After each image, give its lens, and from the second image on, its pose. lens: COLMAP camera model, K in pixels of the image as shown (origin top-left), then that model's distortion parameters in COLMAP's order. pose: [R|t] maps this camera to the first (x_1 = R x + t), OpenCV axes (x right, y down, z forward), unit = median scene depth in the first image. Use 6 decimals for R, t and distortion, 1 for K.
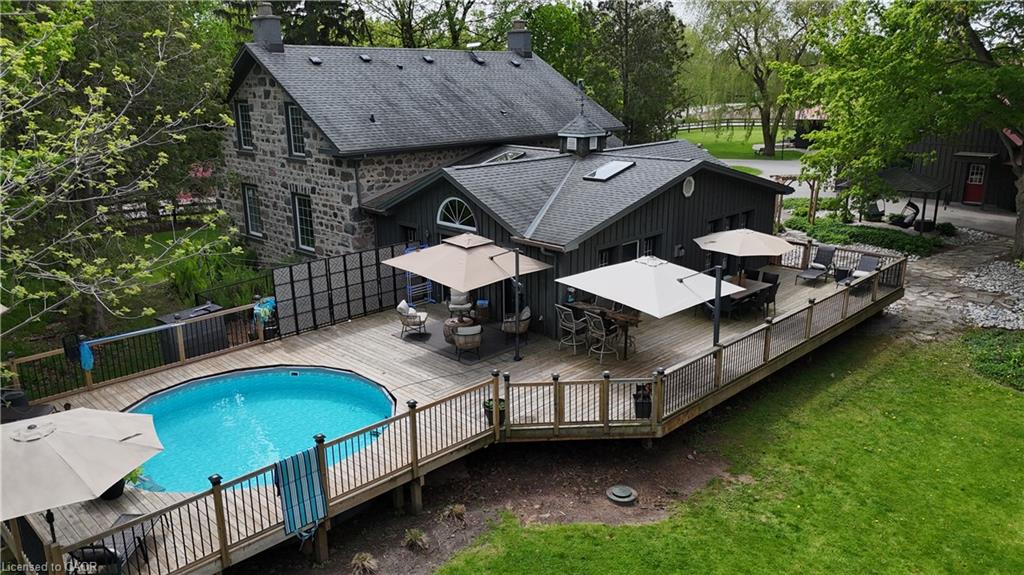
lens RADIAL K [[750.2, 0, 512.0], [0, 750.2, 287.5], [0, 0, 1]] dist [0.171909, -0.430613]
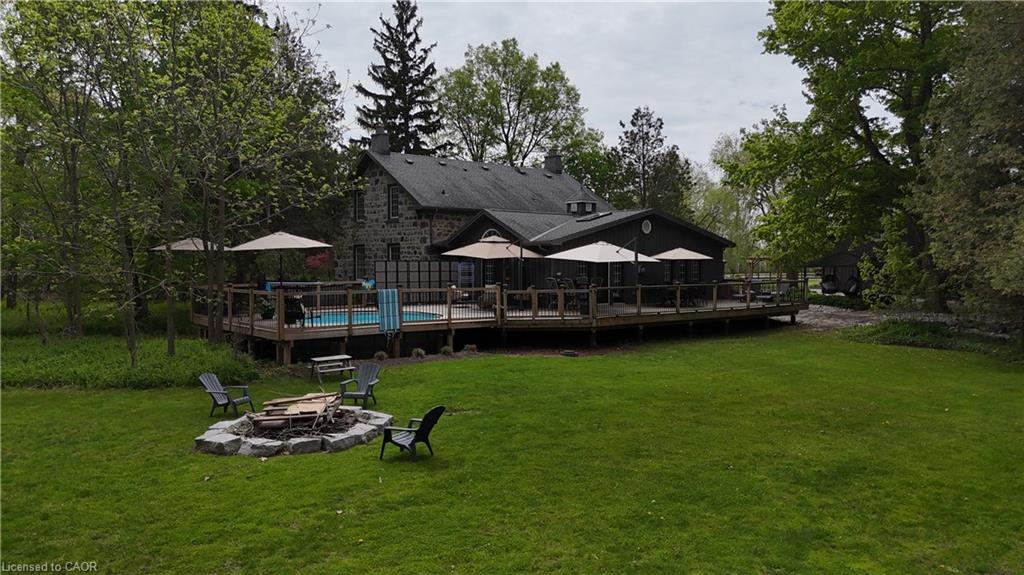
lens RADIAL K [[750.2, 0, 512.0], [0, 750.2, 287.5], [0, 0, 1]] dist [0.171909, -0.430613]
pose [[0.994535, 0.012010, -0.103715, 0.112374], [-0.036142, 0.971549, -0.234064, 0.311880], [0.097953, 0.236533, 0.966673, -0.404912]]
